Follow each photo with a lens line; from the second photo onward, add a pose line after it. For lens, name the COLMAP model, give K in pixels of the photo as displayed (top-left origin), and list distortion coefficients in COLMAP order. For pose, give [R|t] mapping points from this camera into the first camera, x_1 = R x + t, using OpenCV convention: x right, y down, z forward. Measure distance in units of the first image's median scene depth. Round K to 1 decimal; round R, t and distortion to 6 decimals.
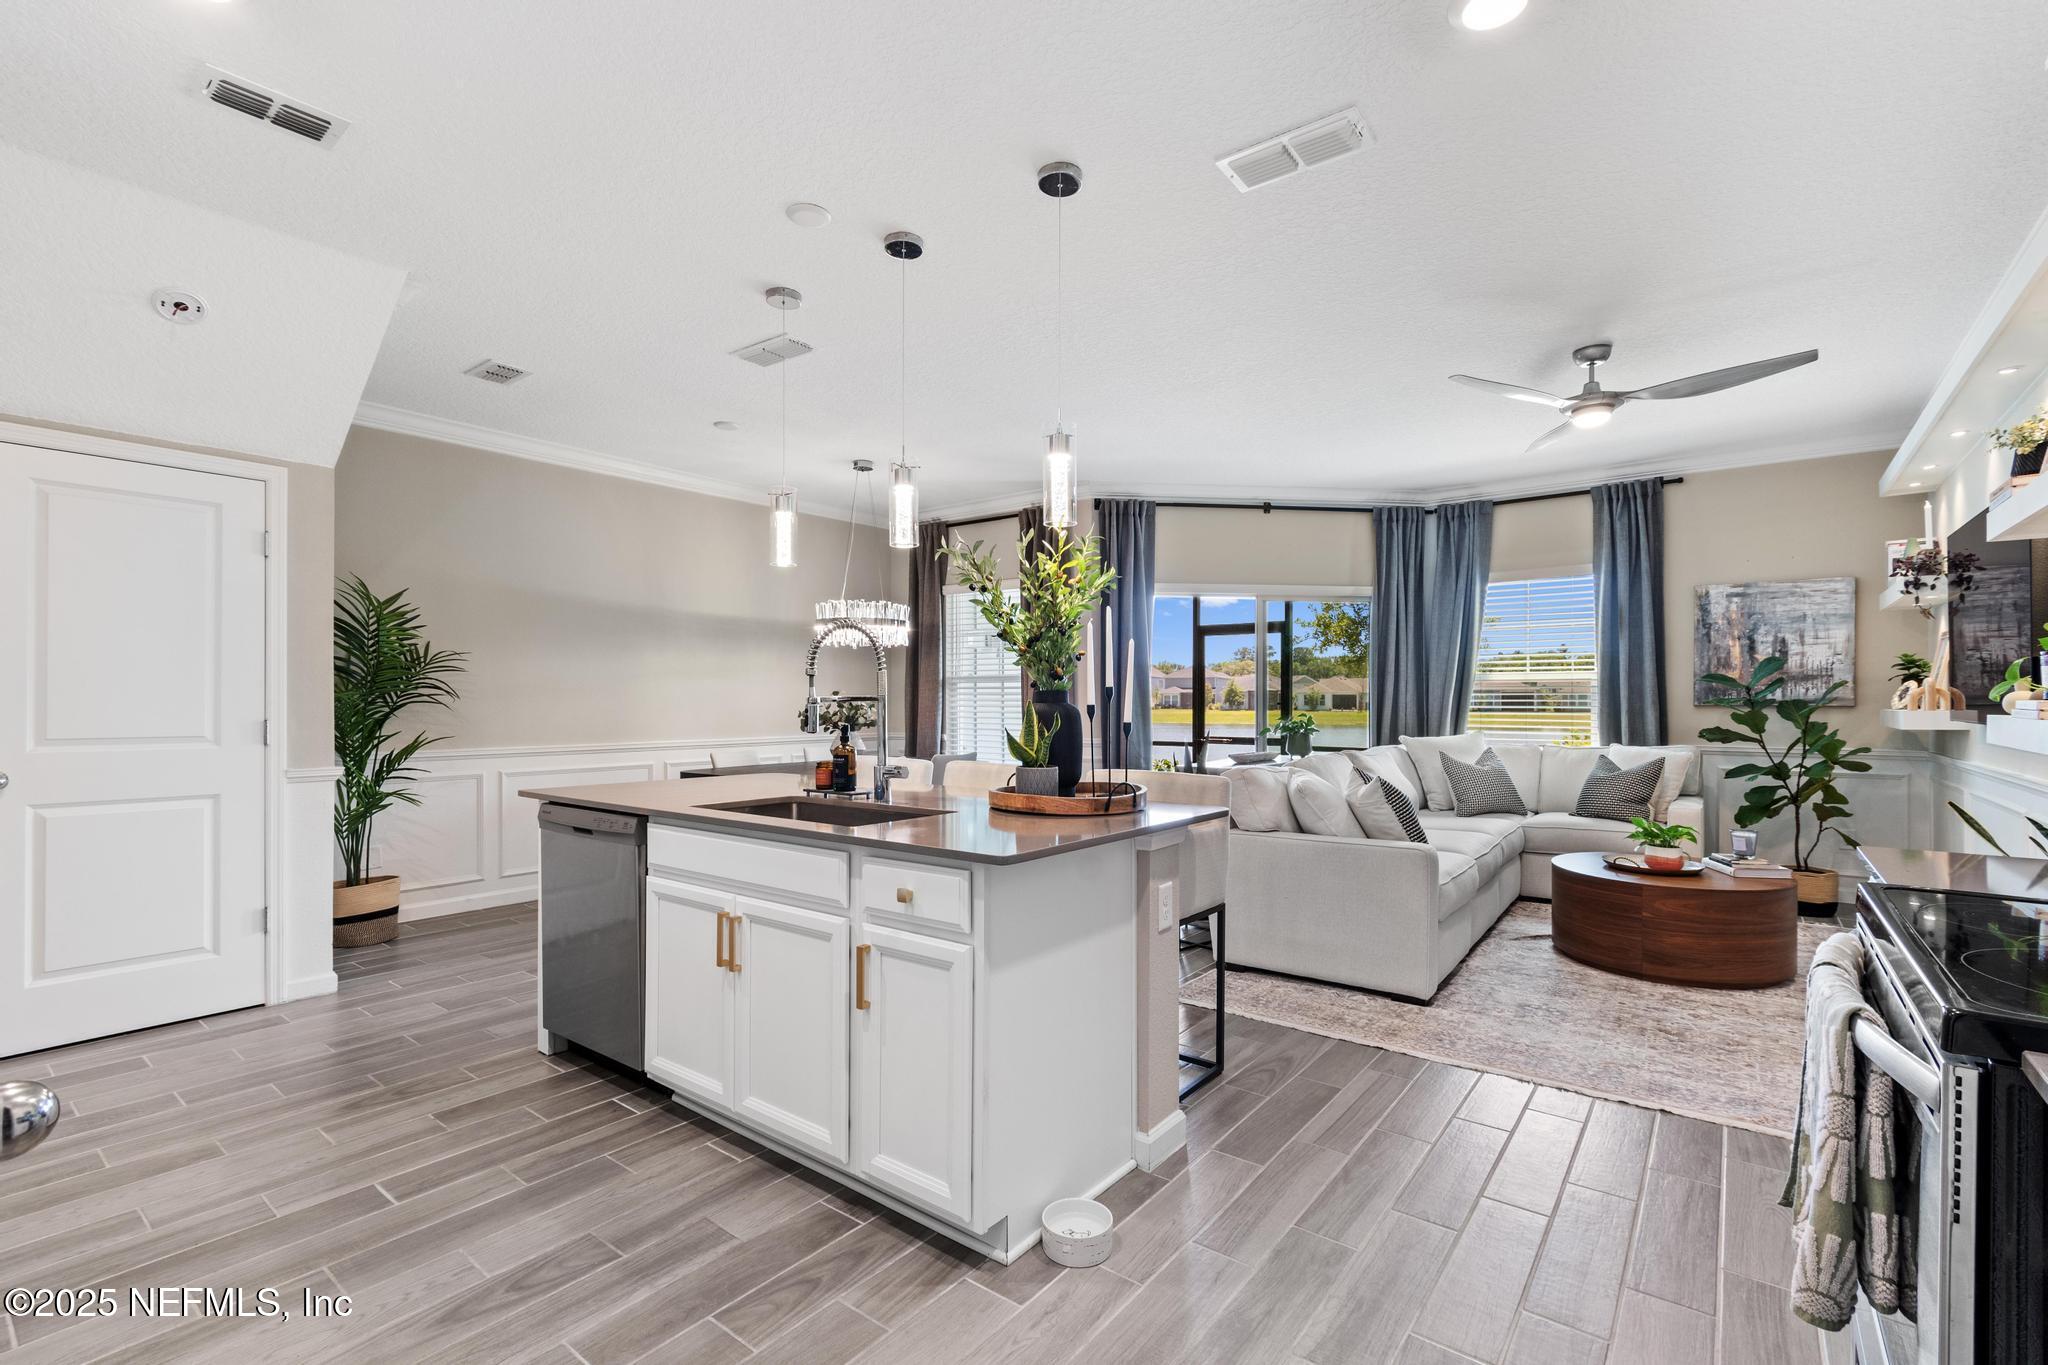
lens RADIAL K [[907.7, 0, 1032.7], [0, 907.7, 702.2], [0, 0, 1]] dist [0.005625, -0.002610]
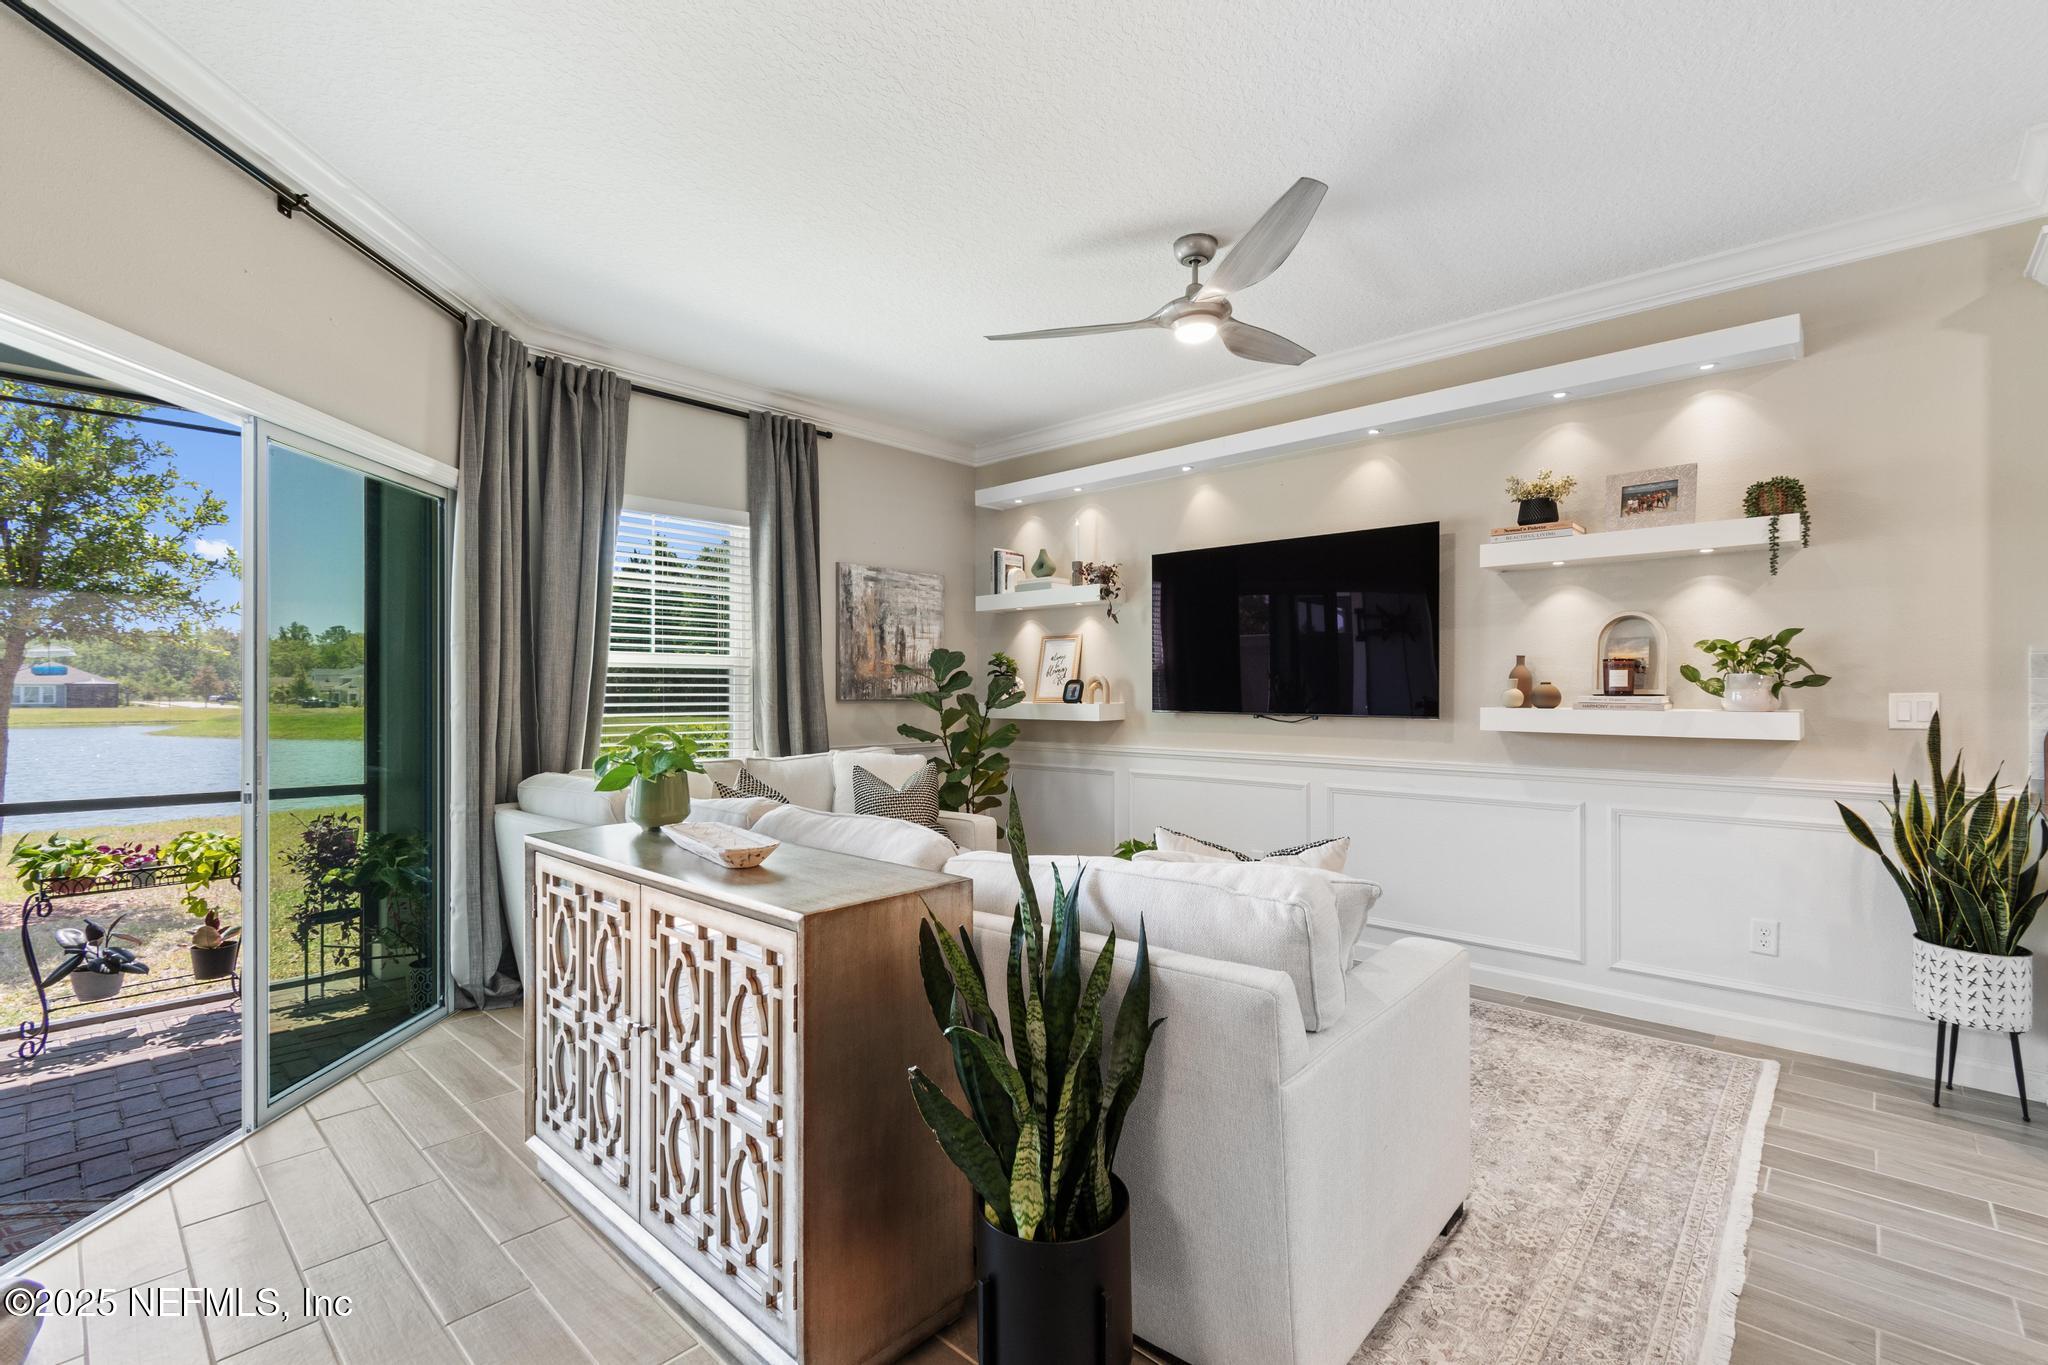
lens RADIAL K [[907.7, 0, 1026.4], [0, 907.7, 688.8], [0, 0, 1]] dist [0.005625, -0.002610]
pose [[0.090594, 0.003305, 0.995882, -0.125542], [0.001670, 0.999993, -0.003471, -0.004388], [-0.995887, 0.001977, 0.090588, 0.803398]]
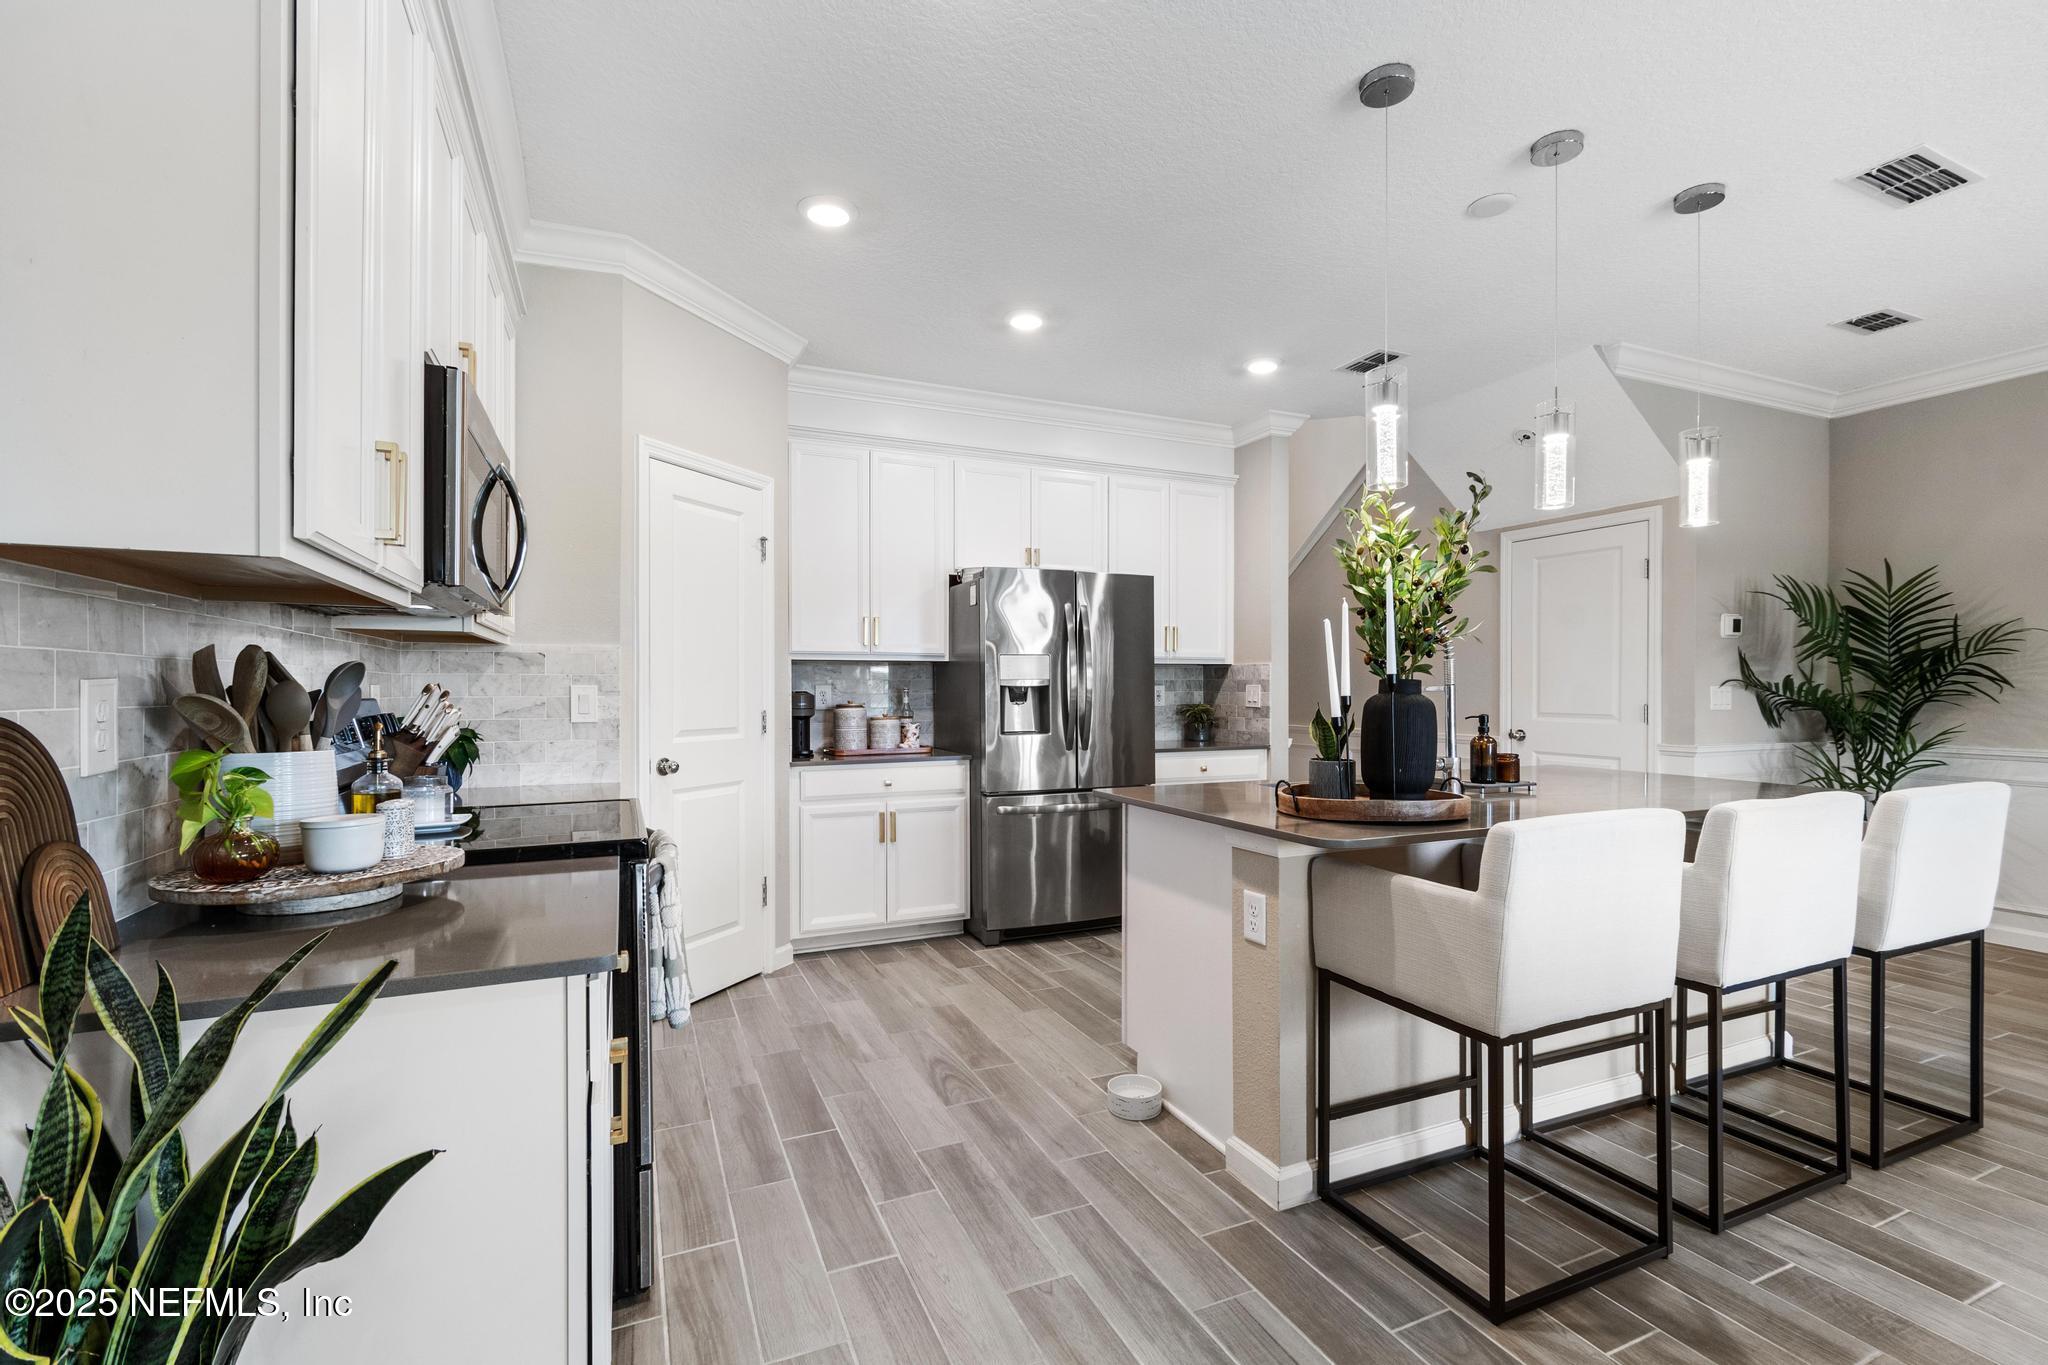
lens RADIAL K [[907.7, 0, 1030.1], [0, 907.7, 693.0], [0, 0, 1]] dist [0.005625, -0.002610]
pose [[-0.472172, 0.004378, -0.881496, 0.469500], [-0.001104, 0.999984, 0.005558, -0.002281], [0.881506, 0.003597, -0.472159, 0.547561]]
